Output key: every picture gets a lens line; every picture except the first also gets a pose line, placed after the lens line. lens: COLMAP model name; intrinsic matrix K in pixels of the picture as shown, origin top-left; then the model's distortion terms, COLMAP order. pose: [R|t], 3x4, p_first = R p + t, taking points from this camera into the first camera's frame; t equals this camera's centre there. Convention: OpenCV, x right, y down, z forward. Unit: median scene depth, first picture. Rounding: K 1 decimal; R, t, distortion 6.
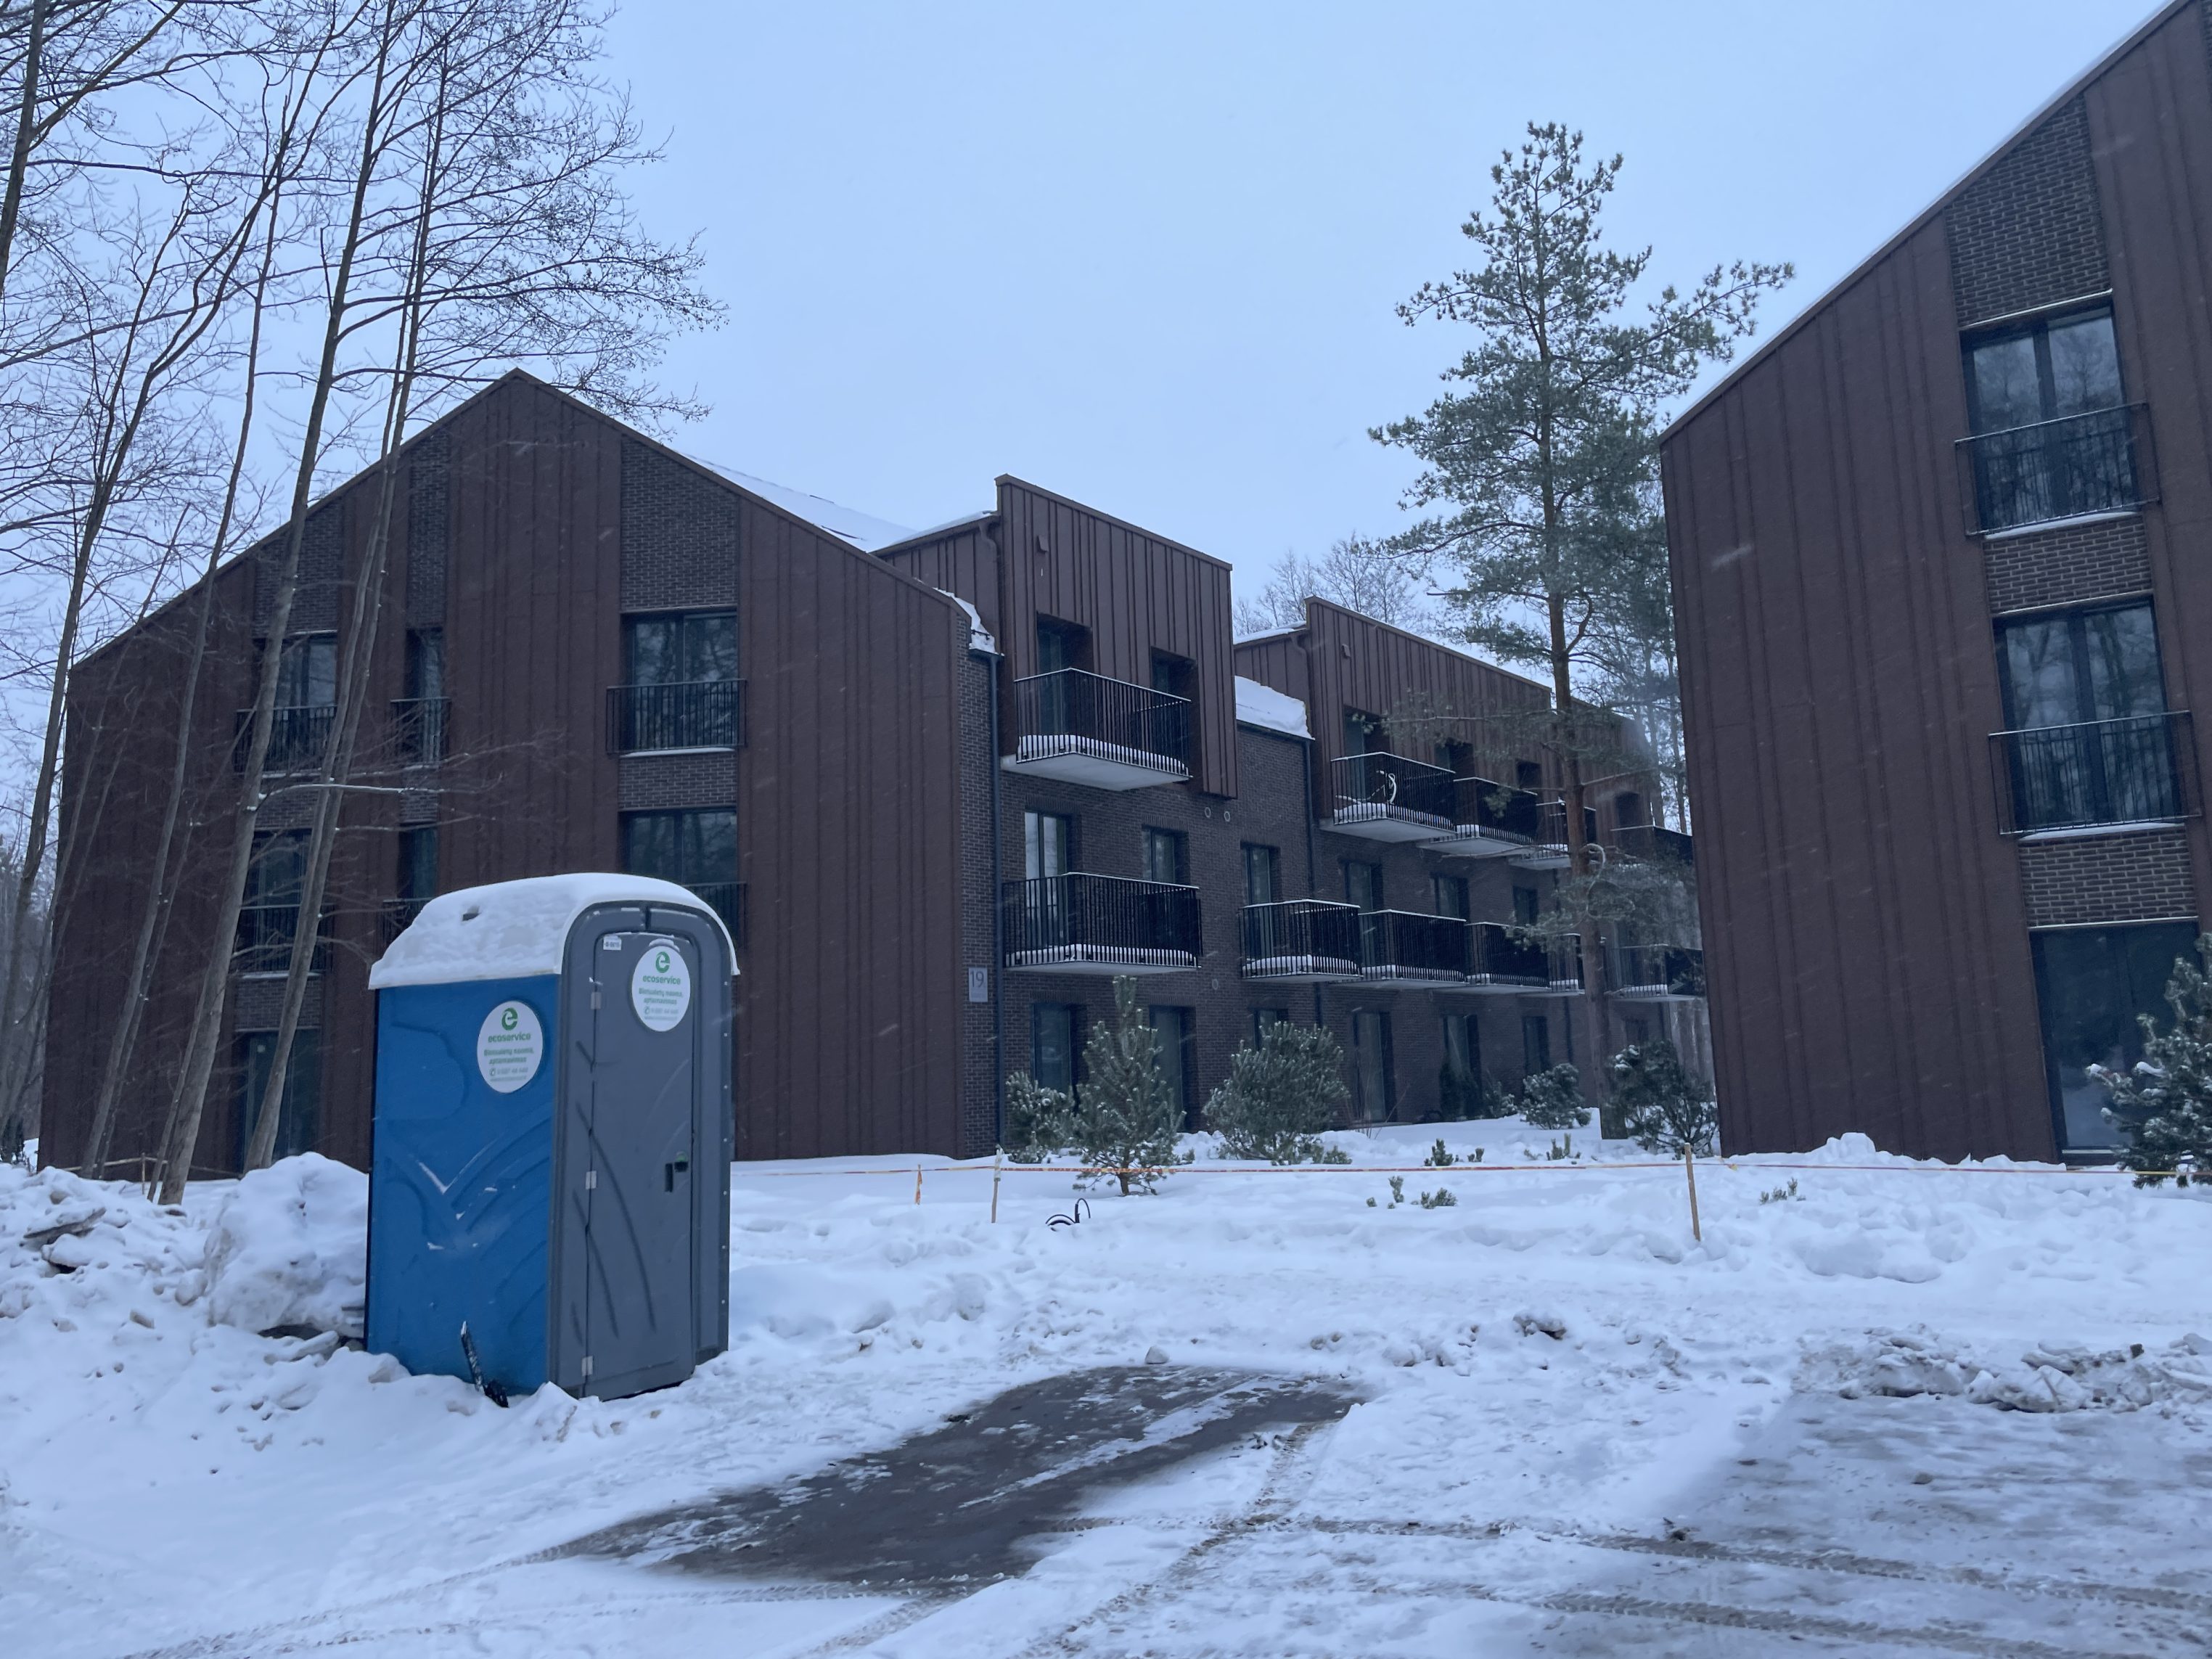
lens RADIAL K [[1685.8, 0, 1108.8], [0, 1685.8, 821.9], [0, 0, 1]] dist [0.060184, -0.059515]
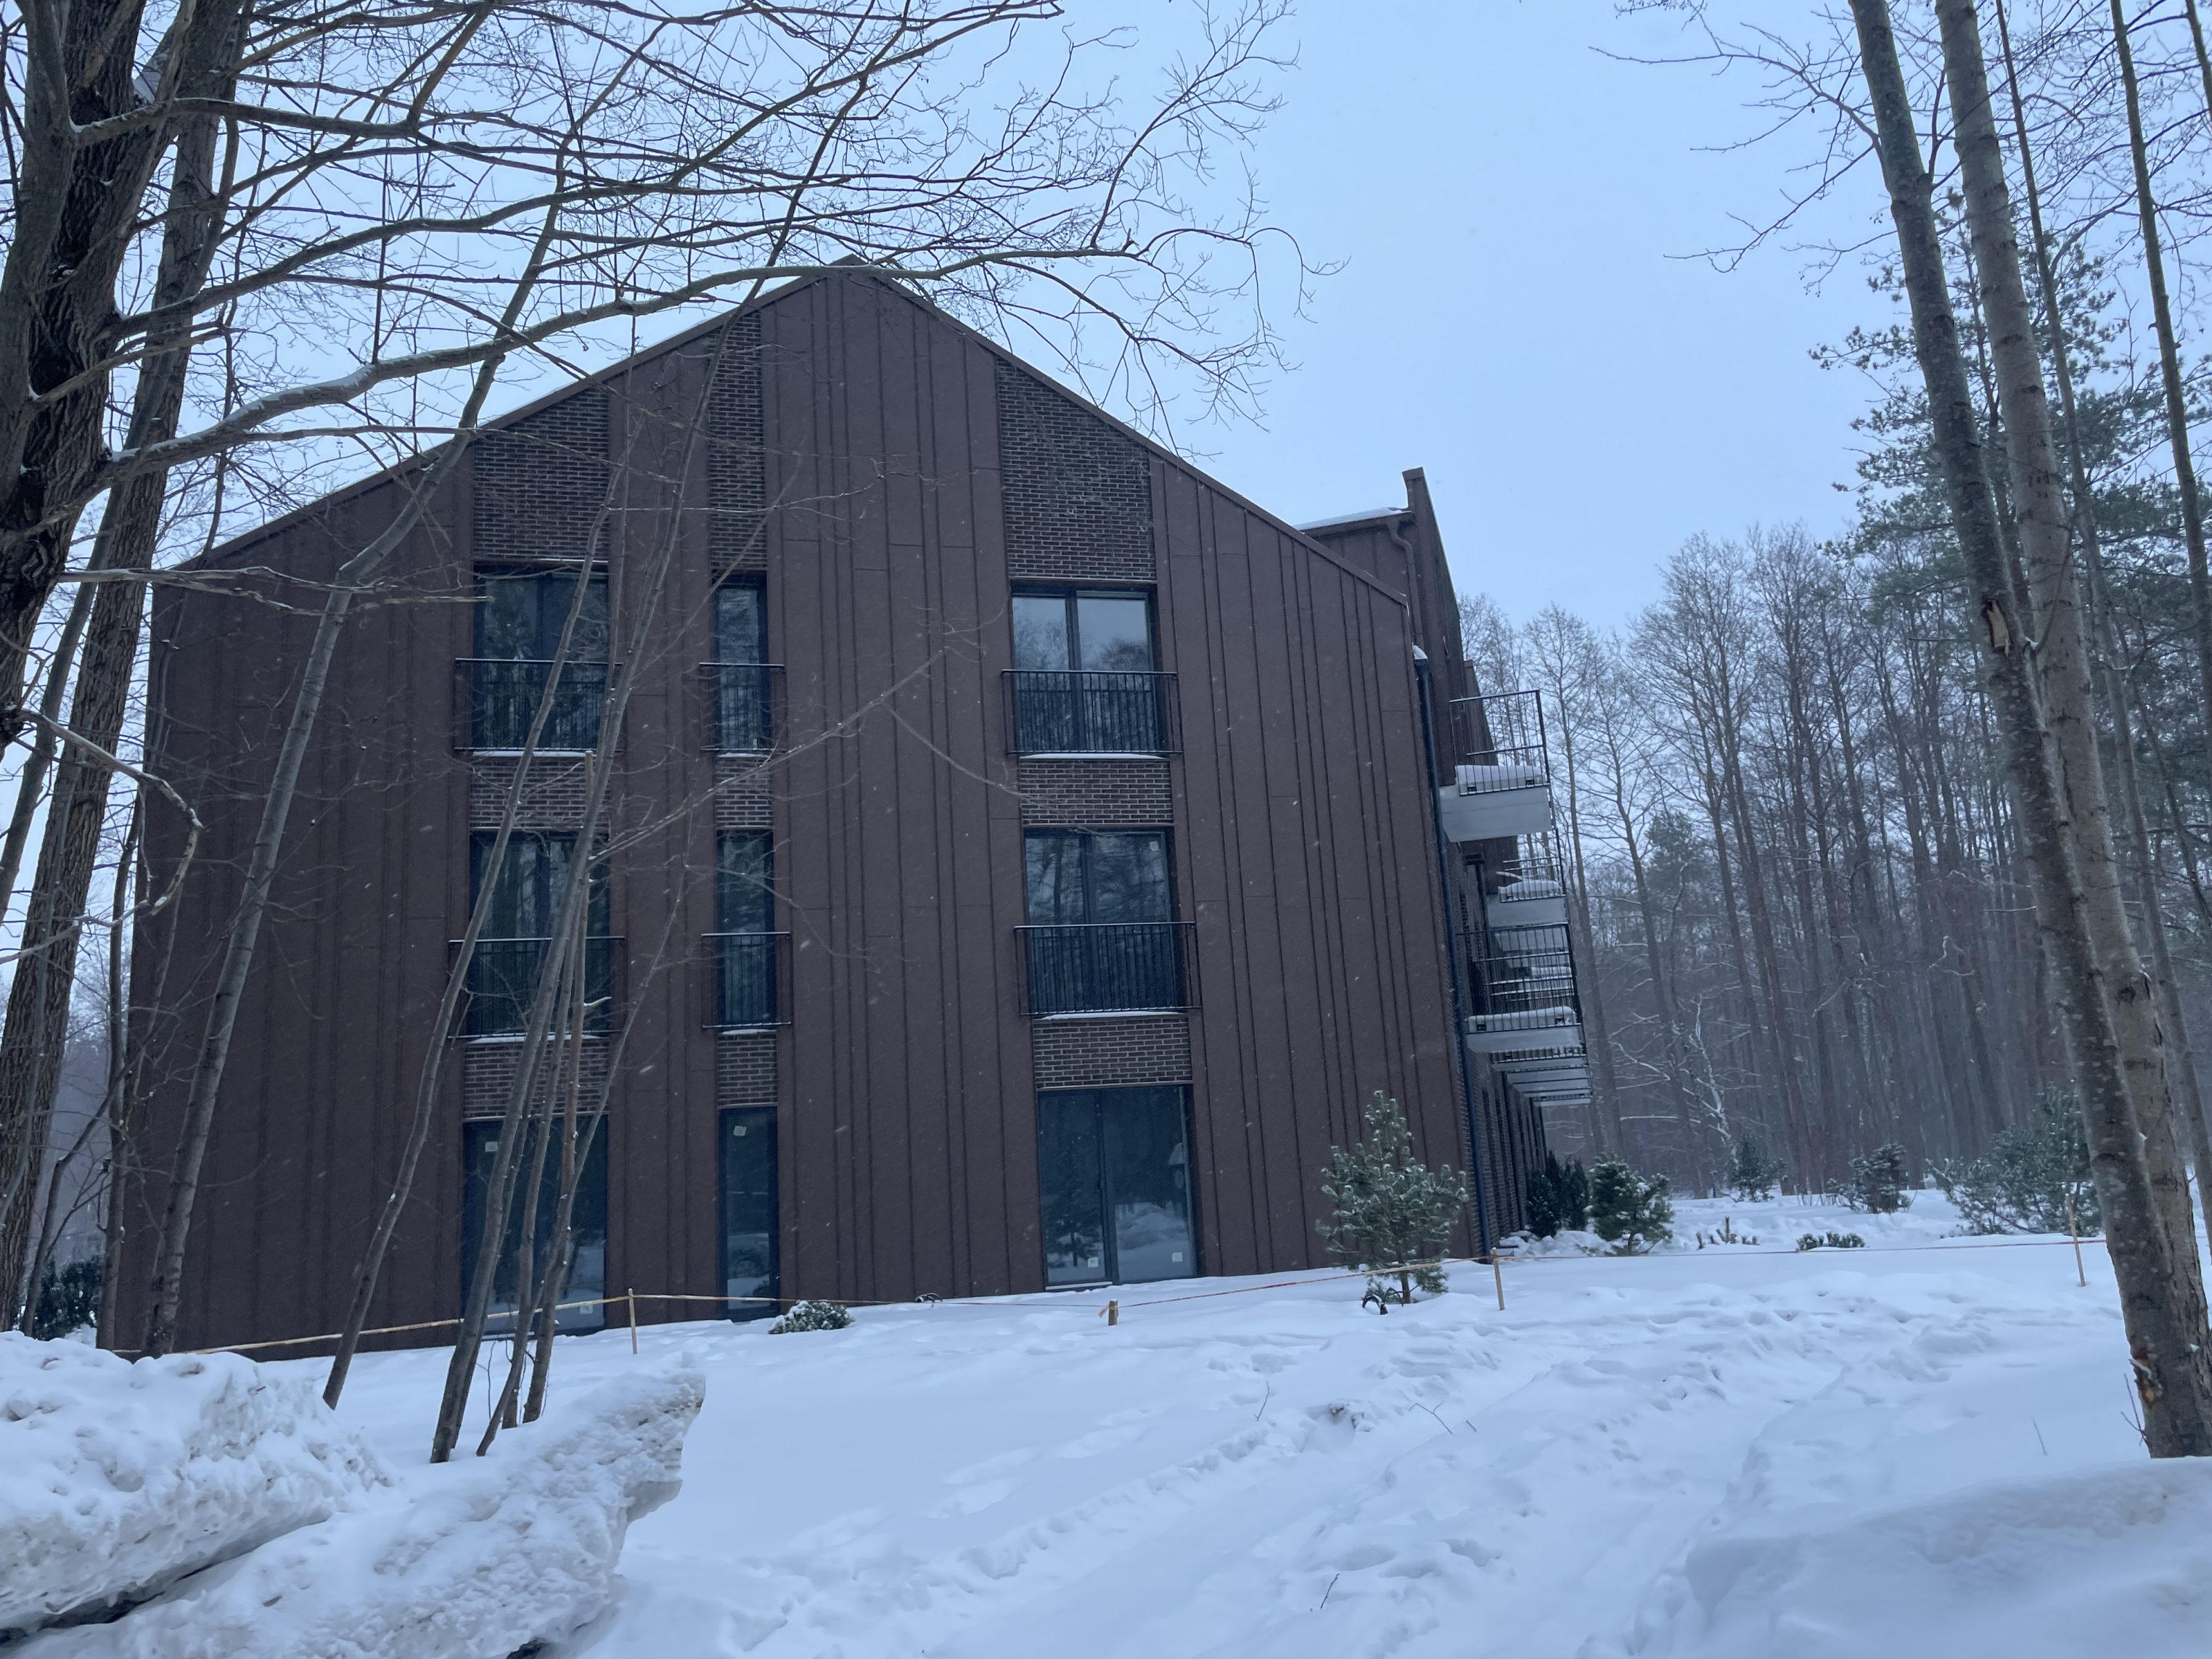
lens RADIAL K [[1685.8, 0, 1113.2], [0, 1685.8, 839.1], [0, 0, 1]] dist [0.060184, -0.059515]
pose [[0.665533, 0.151632, 0.730803, -0.084773], [-0.073152, 0.987683, -0.138314, 0.014693], [-0.742775, 0.038593, 0.668428, 0.047873]]
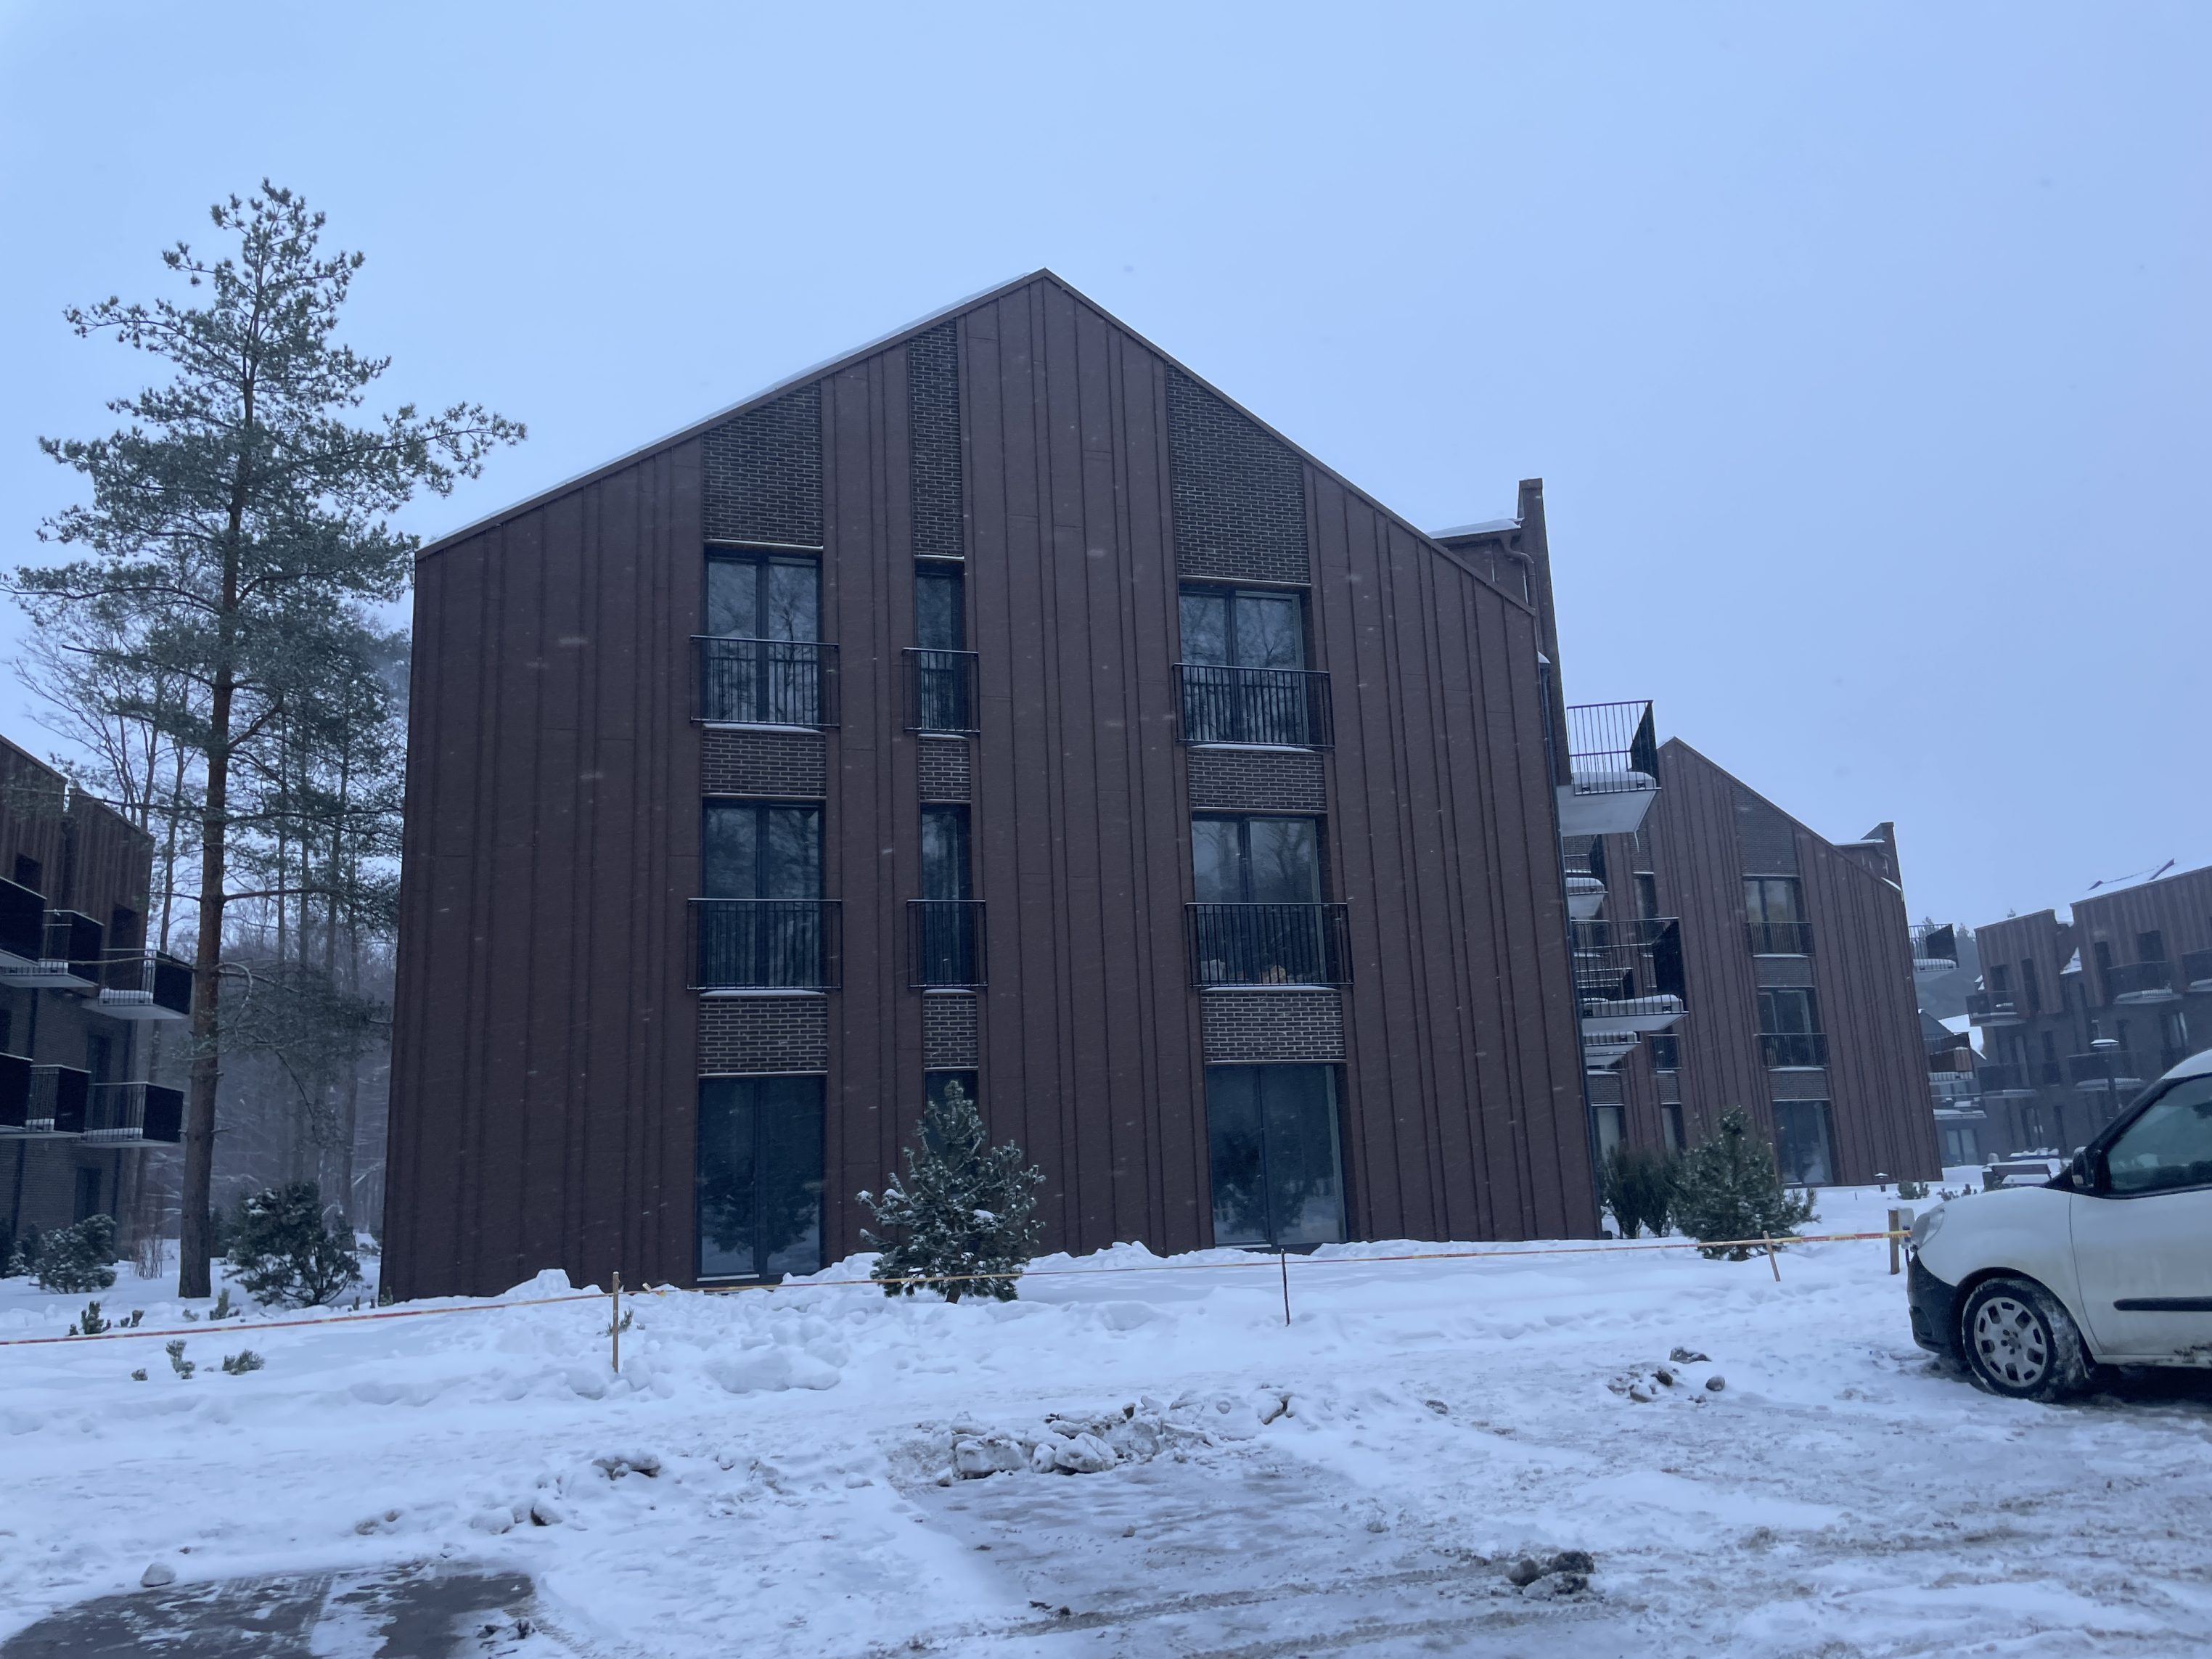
lens RADIAL K [[1685.8, 0, 1104.0], [0, 1685.8, 819.8], [0, 0, 1]] dist [0.060184, -0.059515]
pose [[0.634101, 0.164458, 0.755559, -0.154368], [-0.096785, 0.986317, -0.133459, 0.018899], [-0.767169, 0.011500, 0.641342, 0.081103]]
